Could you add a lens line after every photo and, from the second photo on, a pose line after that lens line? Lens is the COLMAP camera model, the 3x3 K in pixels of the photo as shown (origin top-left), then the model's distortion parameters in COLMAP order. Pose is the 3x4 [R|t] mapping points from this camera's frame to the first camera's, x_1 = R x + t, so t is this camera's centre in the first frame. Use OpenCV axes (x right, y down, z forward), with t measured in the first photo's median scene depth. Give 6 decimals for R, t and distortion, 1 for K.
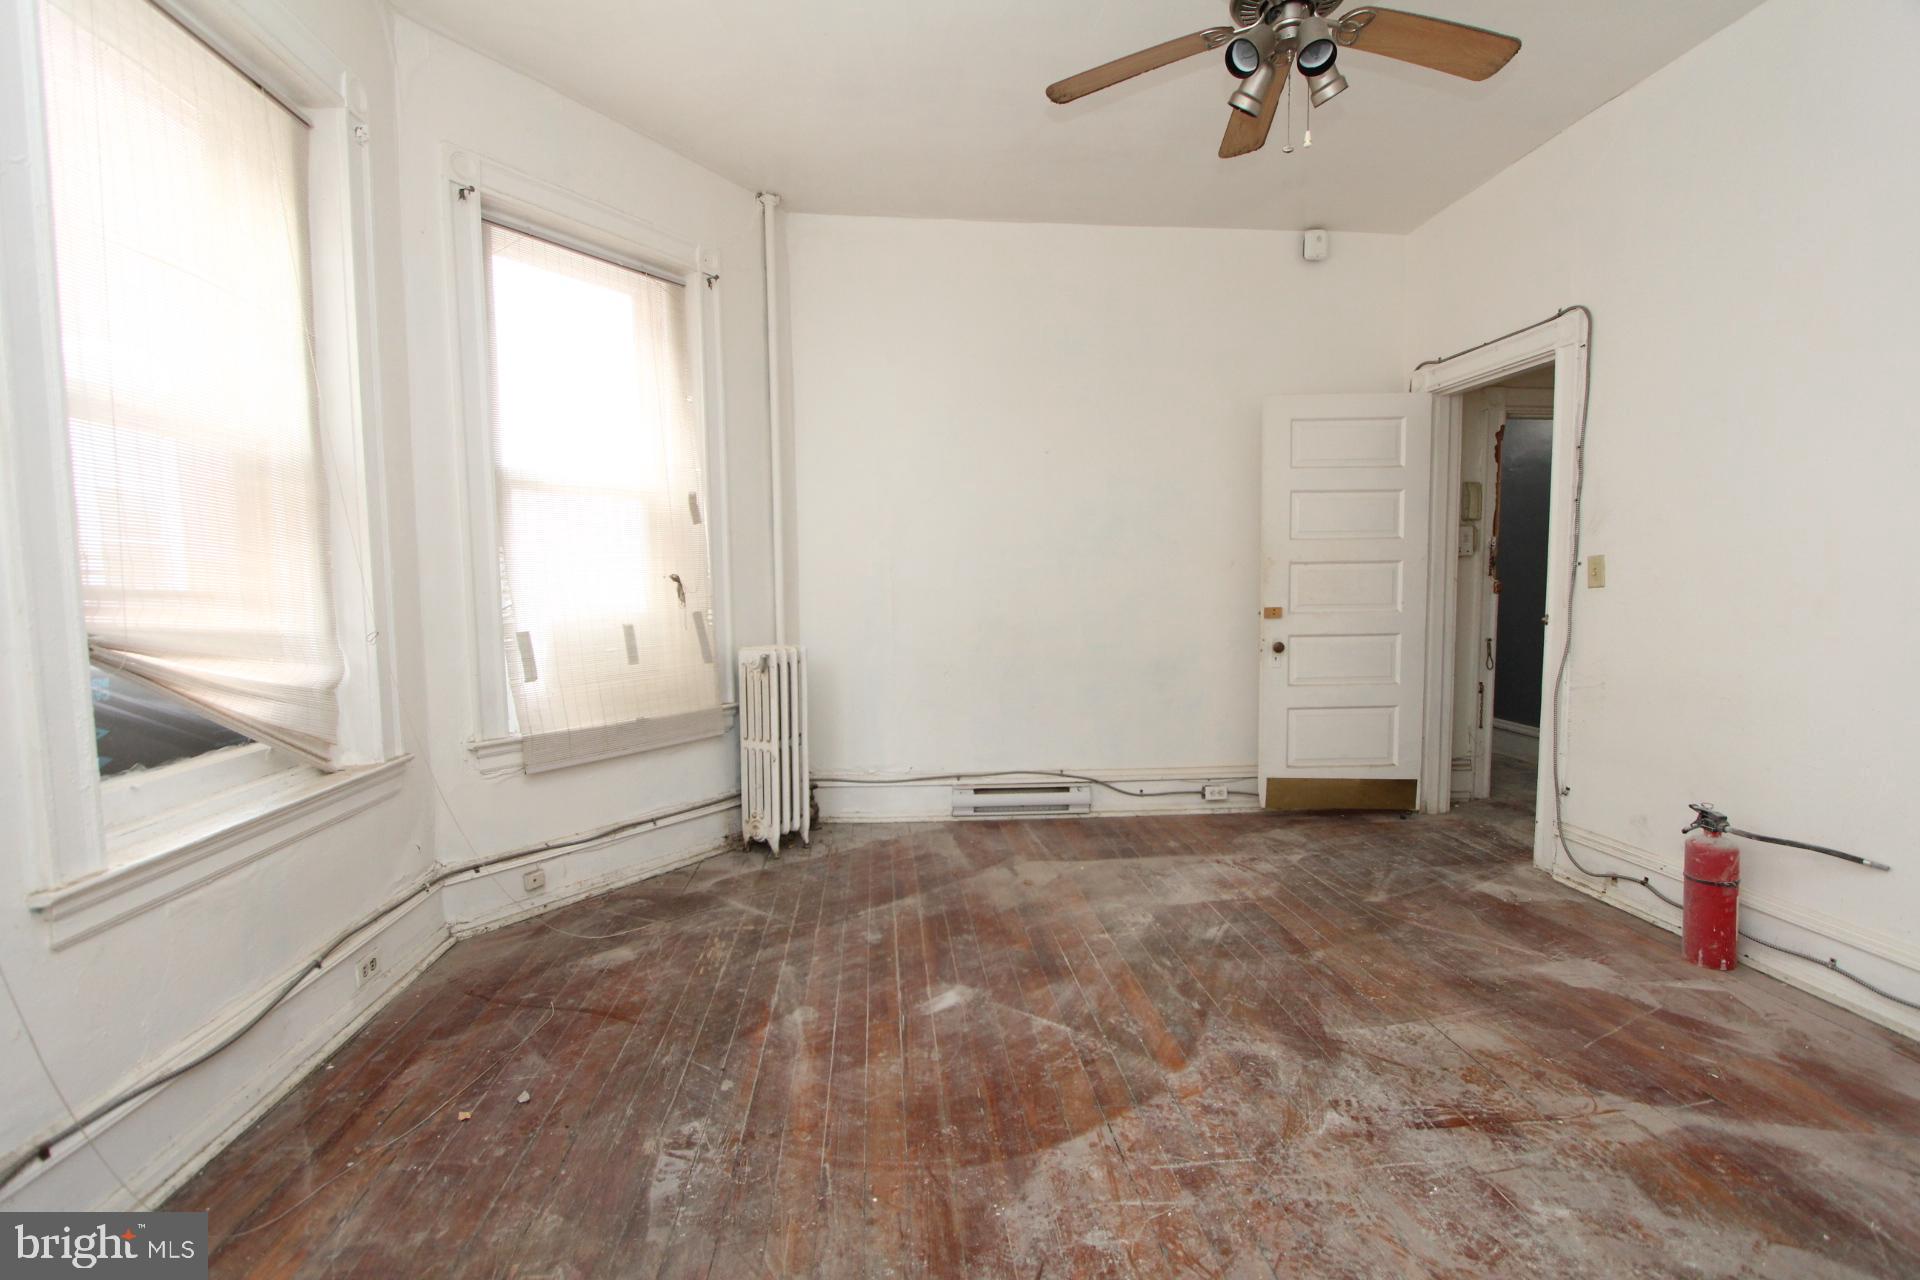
lens RADIAL K [[882.9, 0, 959.3], [0, 882.9, 646.0], [0, 0, 1]] dist [-0.016461, 0.000291]
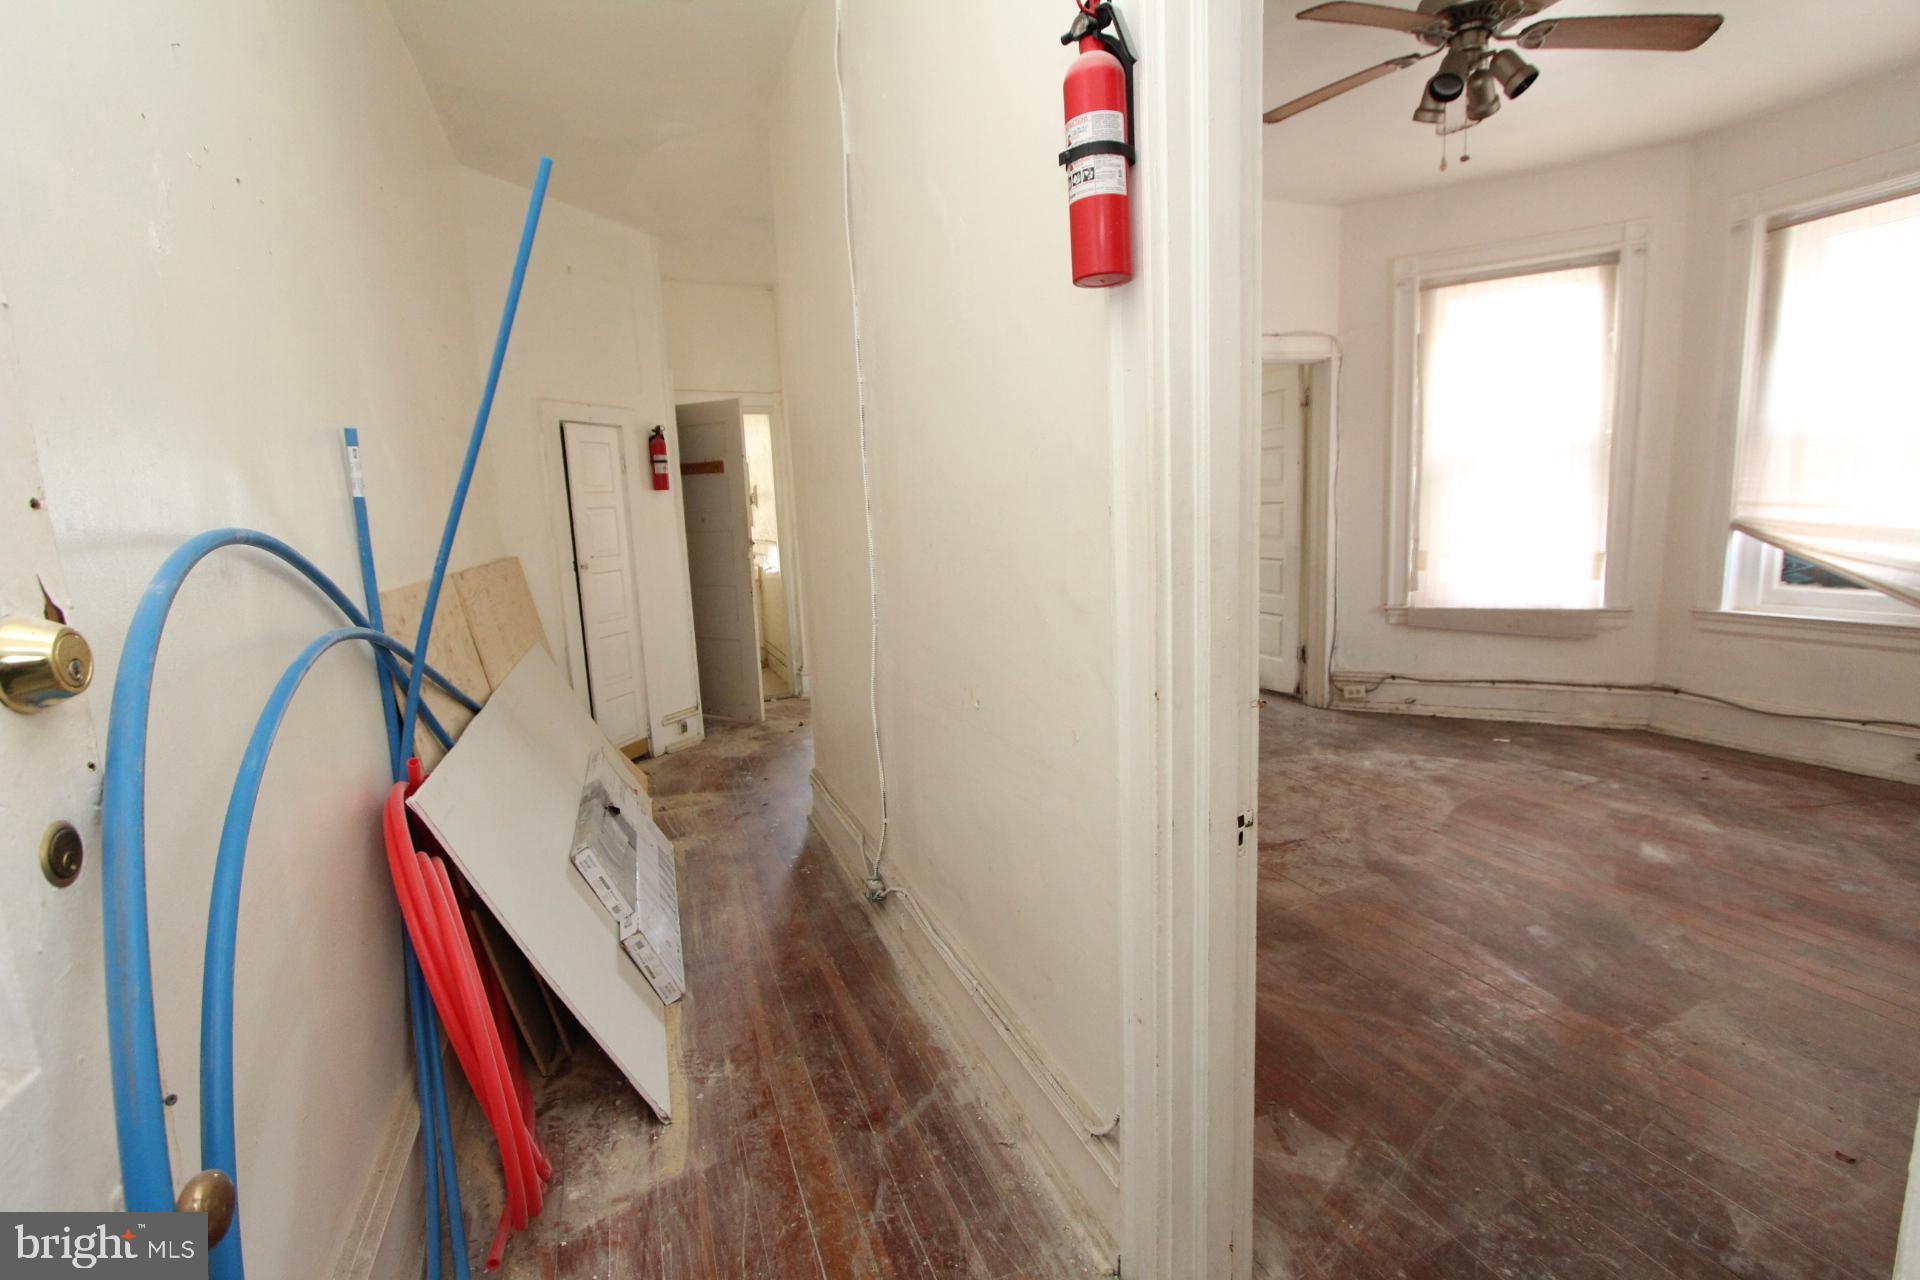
lens RADIAL K [[882.9, 0, 959.3], [0, 882.9, 646.0], [0, 0, 1]] dist [-0.016461, 0.000291]
pose [[-0.961084, 0.091835, -0.260546, 1.393201], [0.029539, 0.971884, 0.233599, -0.232229], [0.274673, 0.216812, -0.936775, 2.058986]]
